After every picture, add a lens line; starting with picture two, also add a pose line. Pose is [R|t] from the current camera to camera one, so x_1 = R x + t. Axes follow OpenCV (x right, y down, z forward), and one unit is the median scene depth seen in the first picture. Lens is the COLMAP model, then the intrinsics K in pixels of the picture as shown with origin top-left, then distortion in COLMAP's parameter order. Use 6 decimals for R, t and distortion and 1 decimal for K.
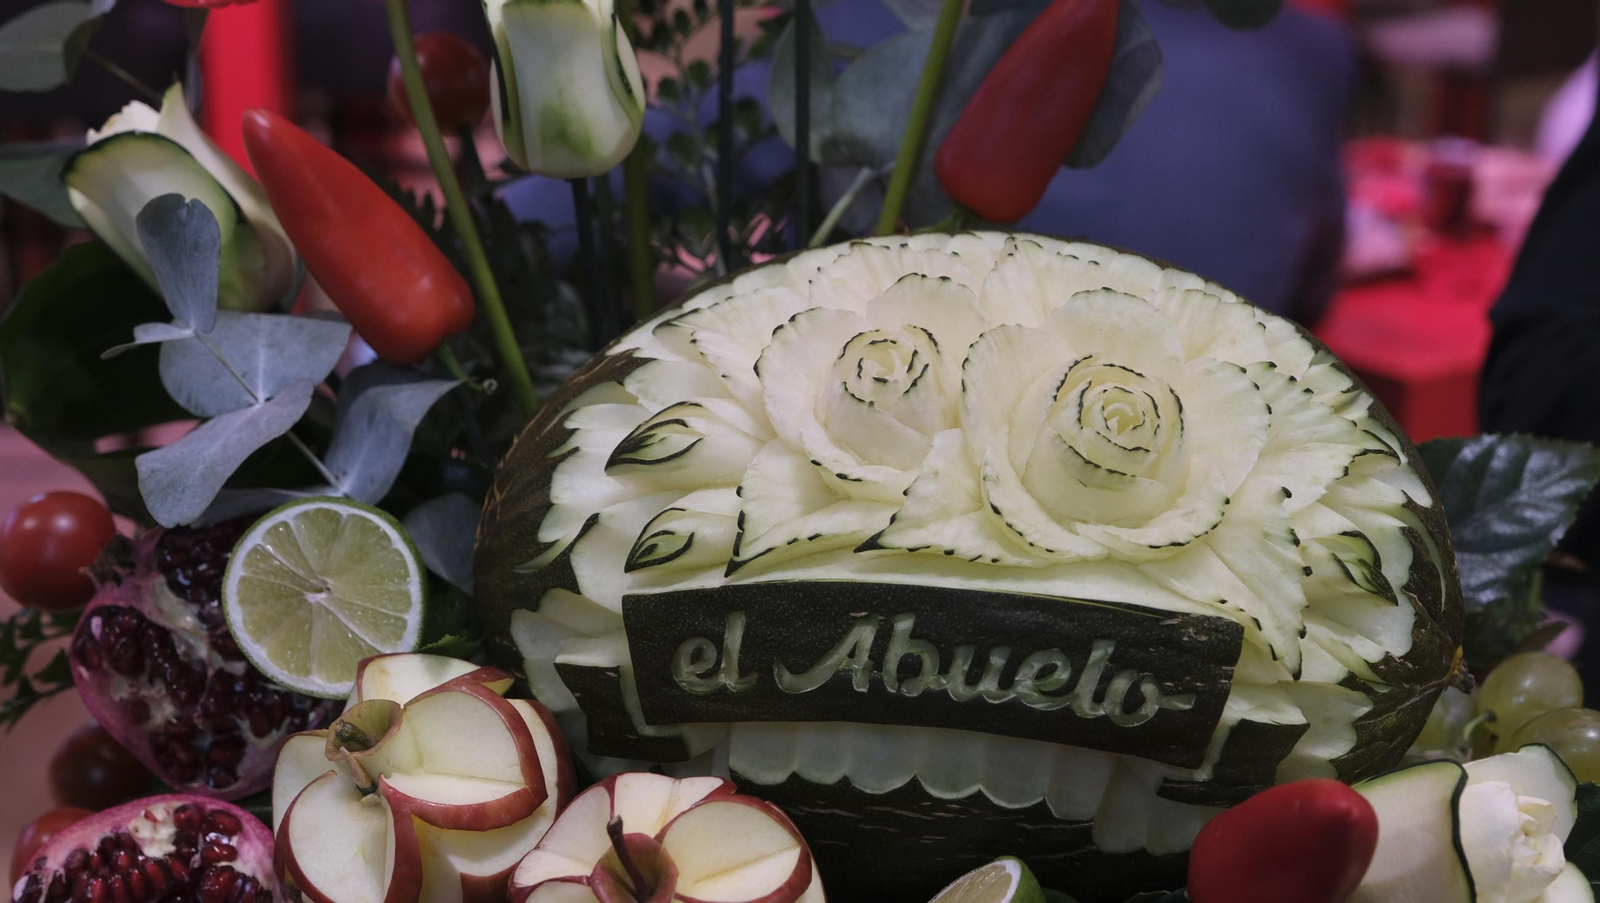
lens RADIAL K [[2733.9, 0, 800.0], [0, 2733.9, 451.5], [0, 0, 1]] dist [0.007127, -0.013031]
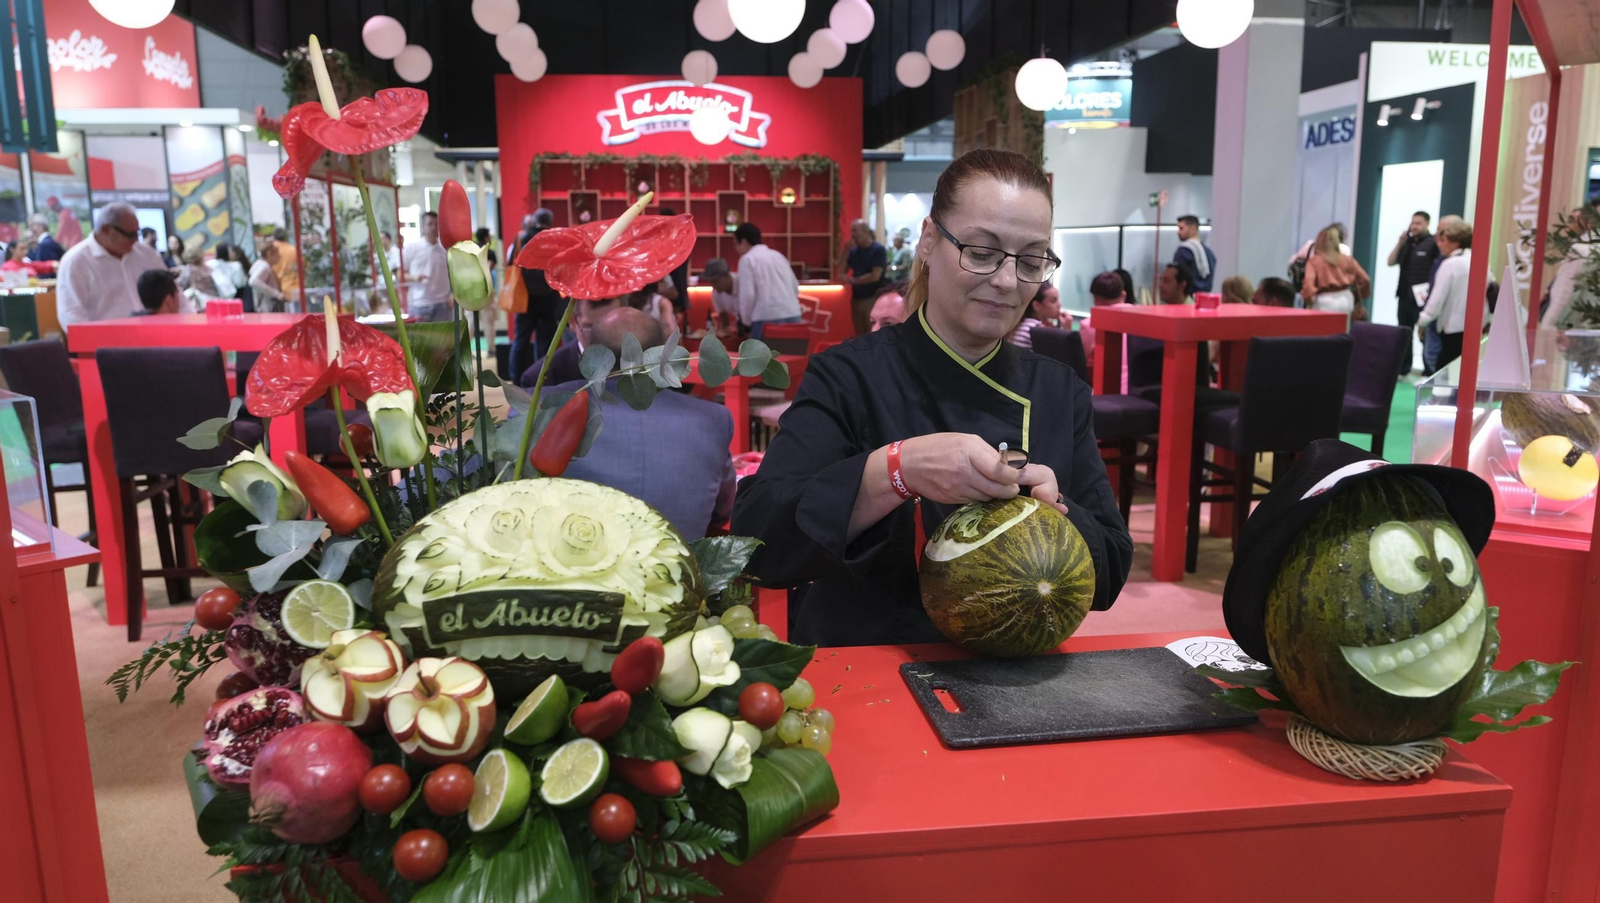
lens RADIAL K [[1158.8, 0, 800.0], [0, 1158.8, 451.5], [0, 0, 1]] dist [-0.001604, -0.000209]
pose [[0.974964, -0.050947, 0.216447, 0.073239], [0.076555, 0.990797, -0.111624, 0.061608], [-0.208768, 0.125399, 0.969892, -0.352205]]
